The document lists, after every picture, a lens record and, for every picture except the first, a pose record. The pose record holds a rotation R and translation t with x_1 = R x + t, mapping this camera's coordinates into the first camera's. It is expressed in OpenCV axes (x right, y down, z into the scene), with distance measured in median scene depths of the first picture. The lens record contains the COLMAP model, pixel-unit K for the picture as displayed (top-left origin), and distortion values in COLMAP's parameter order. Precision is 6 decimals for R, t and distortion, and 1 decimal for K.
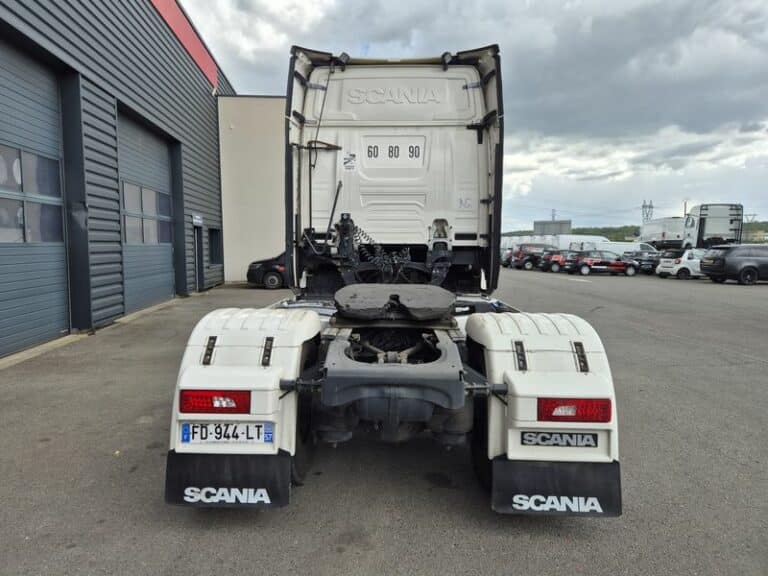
lens RADIAL K [[509.6, 0, 384.0], [0, 509.6, 288.0], [0, 0, 1]] dist [0.031775, 0.000465]
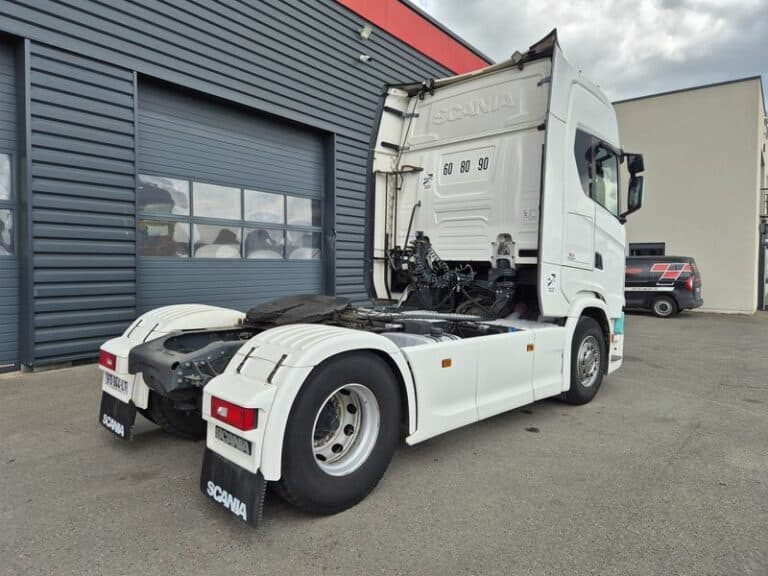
lens RADIAL K [[515.6, 0, 384.0], [0, 515.6, 288.0], [0, 0, 1]] dist [0.045333, -0.002141]
pose [[0.727658, 0.042762, -0.684606, 0.591630], [-0.070189, 0.997458, -0.012299, -0.012488], [0.682340, 0.057001, 0.728809, 0.186944]]
